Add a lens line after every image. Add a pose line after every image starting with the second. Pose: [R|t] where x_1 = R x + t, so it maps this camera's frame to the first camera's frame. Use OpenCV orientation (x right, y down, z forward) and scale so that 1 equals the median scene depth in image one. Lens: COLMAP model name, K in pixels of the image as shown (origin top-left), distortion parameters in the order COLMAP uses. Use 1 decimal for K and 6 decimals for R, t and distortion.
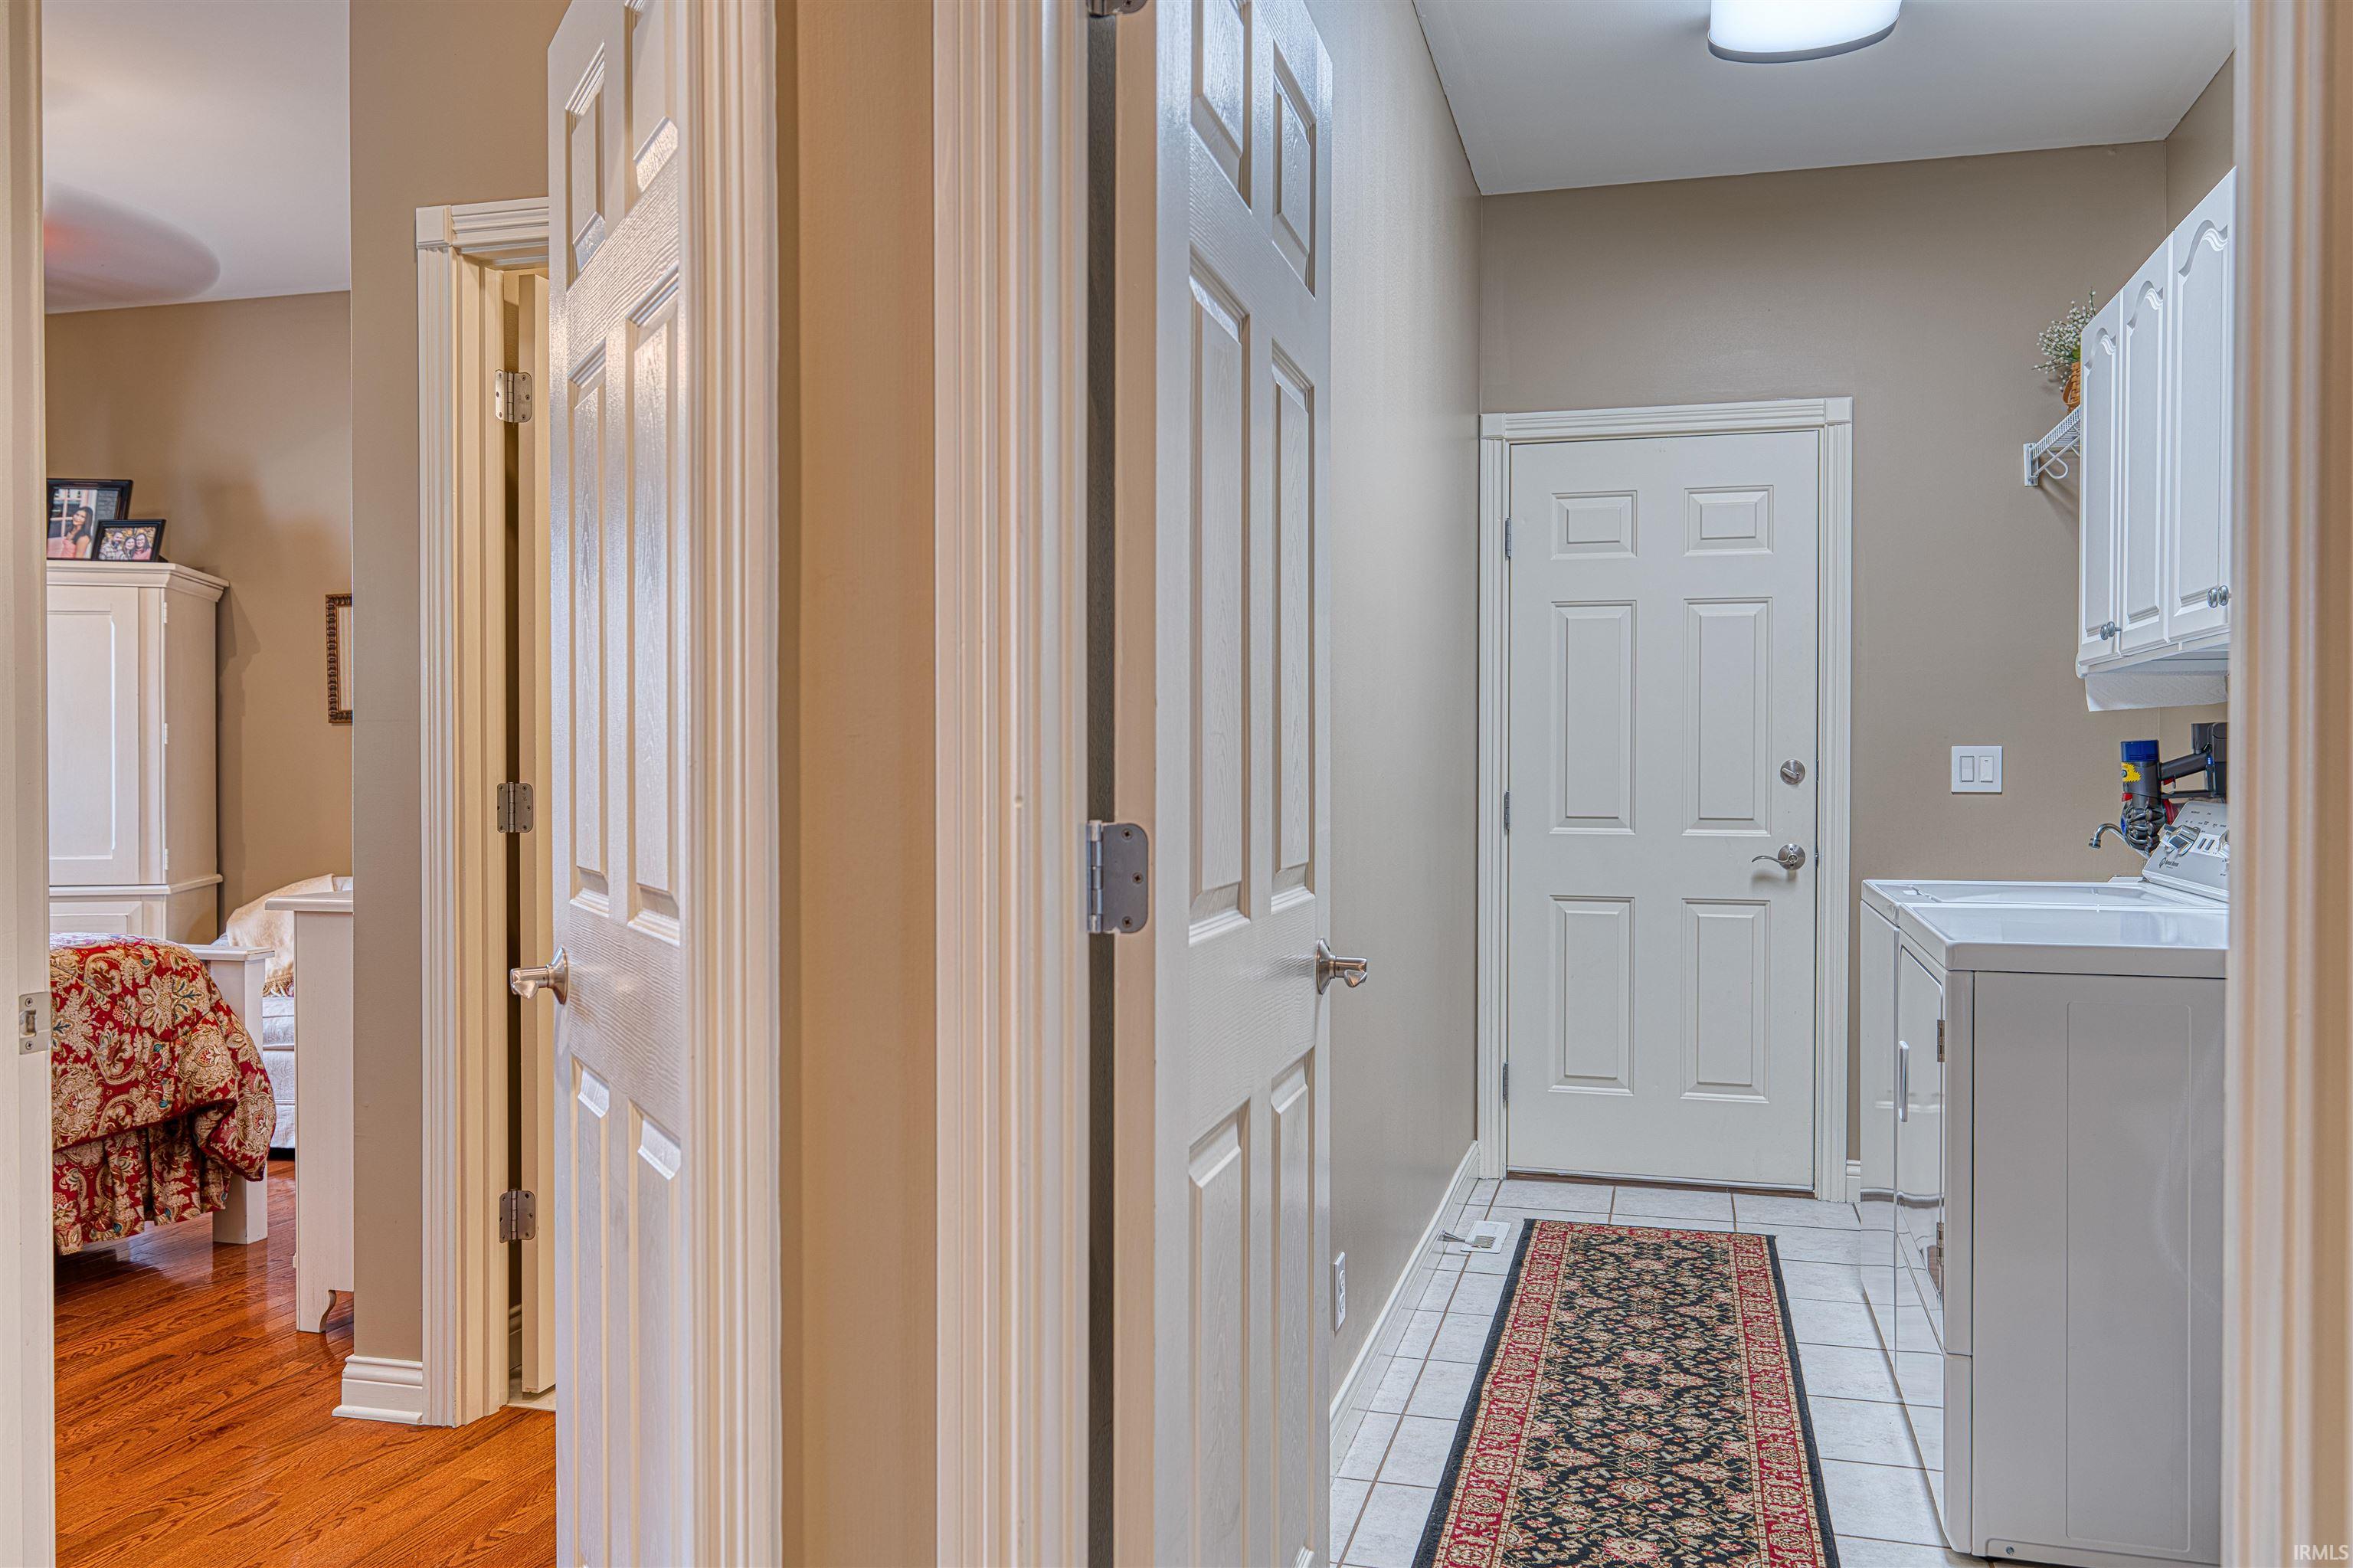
lens RADIAL K [[1772.4, 0, 1177.2], [0, 1772.4, 780.4], [0, 0, 1]] dist [-0.001324, 0.007990]
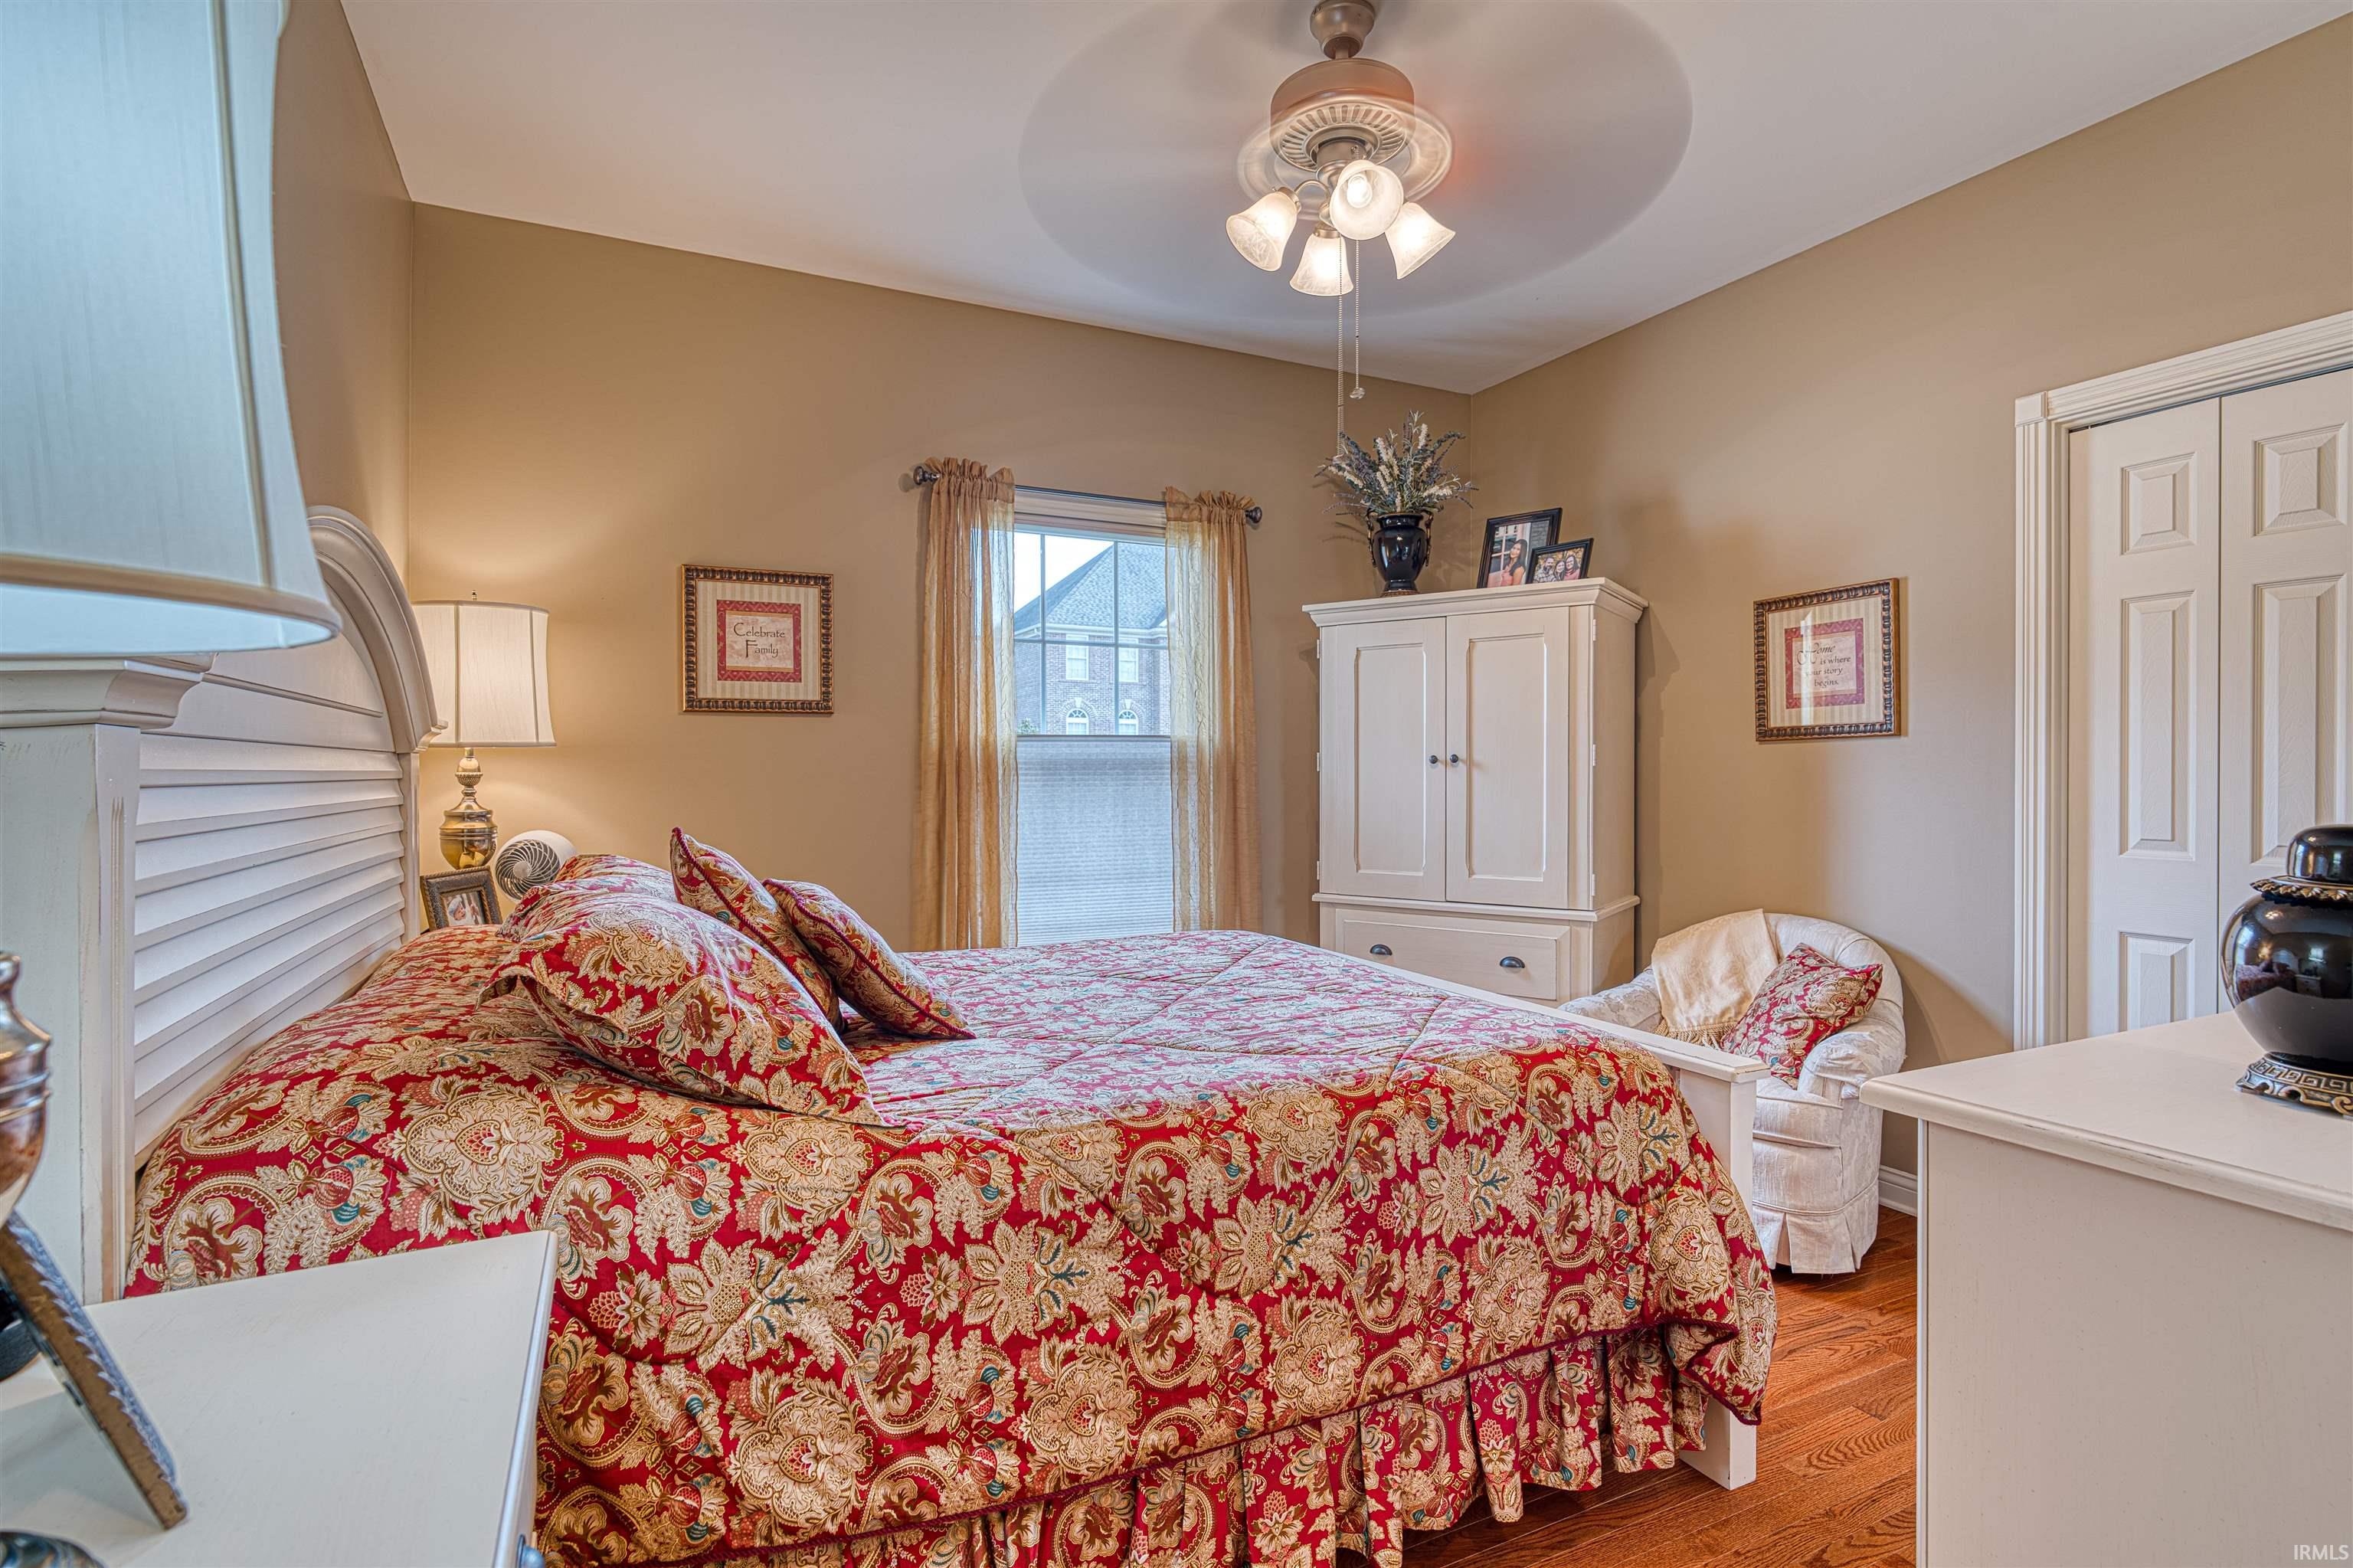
lens RADIAL K [[1139.5, 0, 1175.6], [0, 1139.5, 781.2], [0, 0, 1]] dist [-0.011322, 0.002218]
pose [[0.669058, 0.003044, -0.743204, -0.364338], [-0.007095, 0.999972, -0.002291, -0.012701], [0.743177, 0.006806, 0.669061, 0.578040]]
